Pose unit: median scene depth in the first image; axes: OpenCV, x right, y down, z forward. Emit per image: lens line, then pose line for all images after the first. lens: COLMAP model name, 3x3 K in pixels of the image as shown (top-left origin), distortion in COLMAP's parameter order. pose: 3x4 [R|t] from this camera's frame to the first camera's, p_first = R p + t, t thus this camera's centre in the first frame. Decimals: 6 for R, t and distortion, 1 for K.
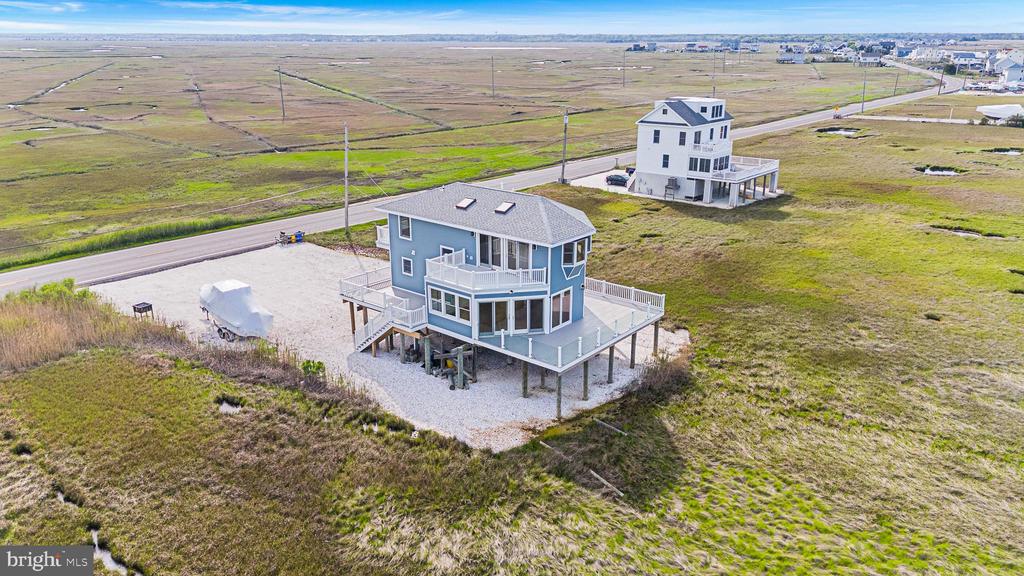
lens RADIAL K [[747.8, 0, 513.0], [0, 747.8, 298.2], [0, 0, 1]] dist [0.072413, -0.070616]
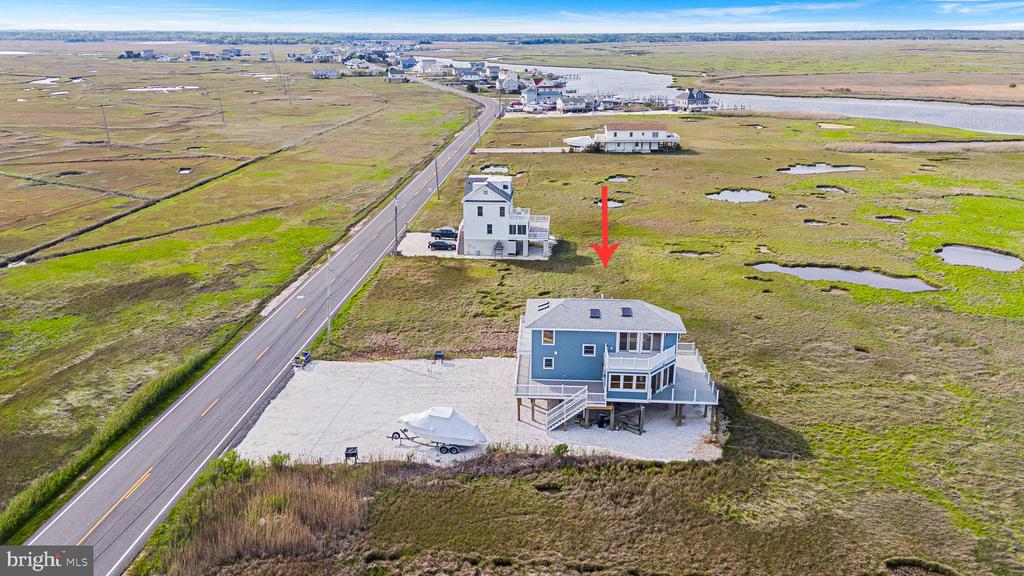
lens RADIAL K [[747.8, 0, 511.1], [0, 747.8, 294.3], [0, 0, 1]] dist [0.072413, -0.070616]
pose [[0.801962, -0.194916, 0.564681, -1.001811], [0.195373, 0.978866, 0.060413, -0.278455], [-0.564523, 0.061875, 0.823095, -0.140558]]
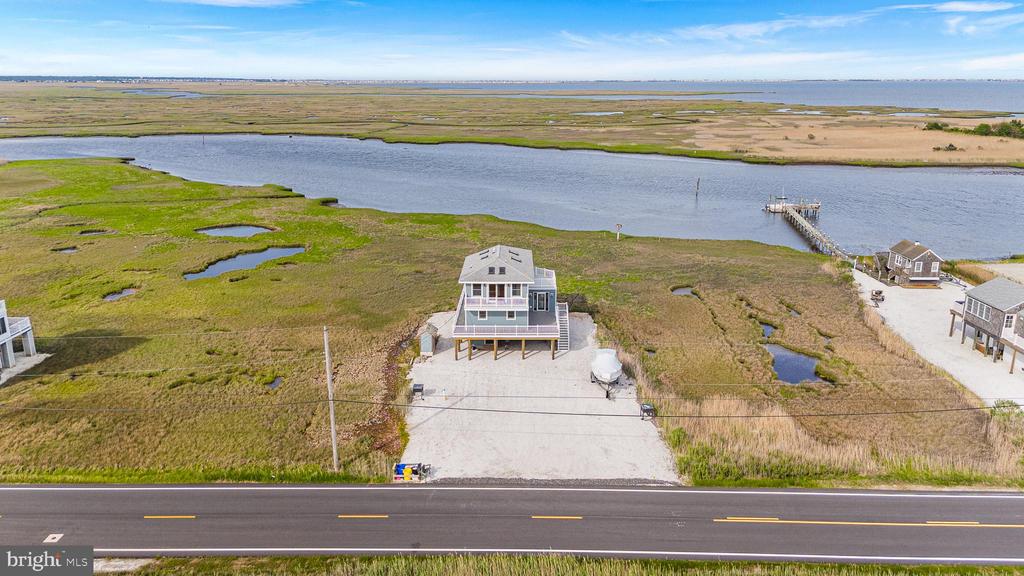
lens RADIAL K [[747.8, 0, 511.9], [0, 747.8, 293.2], [0, 0, 1]] dist [0.072413, -0.070616]
pose [[-0.632675, -0.211126, 0.745082, -1.352874], [0.254762, 0.851825, 0.457700, -0.843910], [-0.731312, 0.479395, -0.485142, 1.838801]]
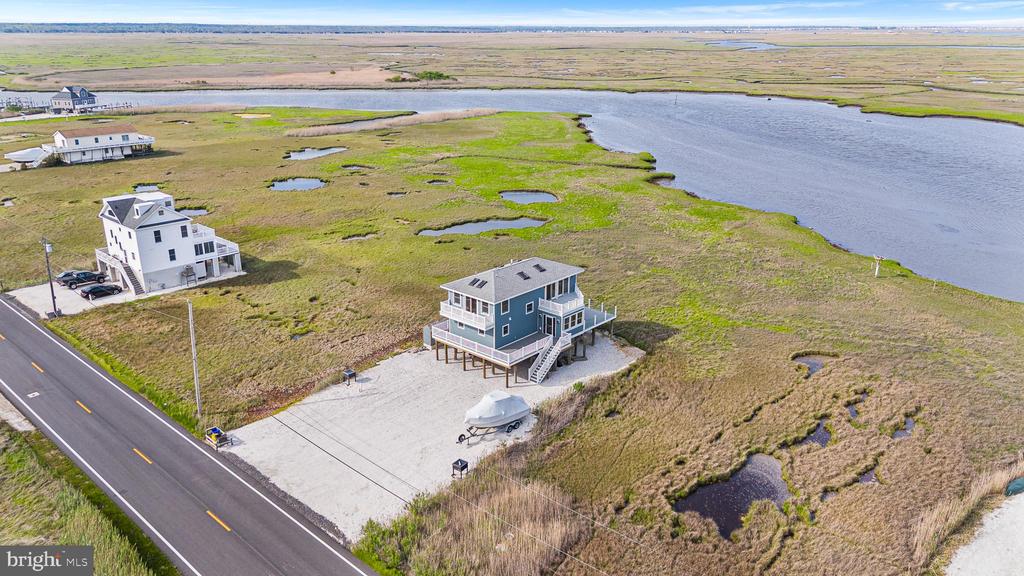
lens RADIAL K [[747.8, 0, 515.1], [0, 747.8, 295.6], [0, 0, 1]] dist [0.072413, -0.070616]
pose [[0.039651, -0.334772, 0.941465, -1.614533], [0.326493, 0.894829, 0.304438, -0.586879], [-0.944368, 0.295310, 0.144782, 0.757083]]
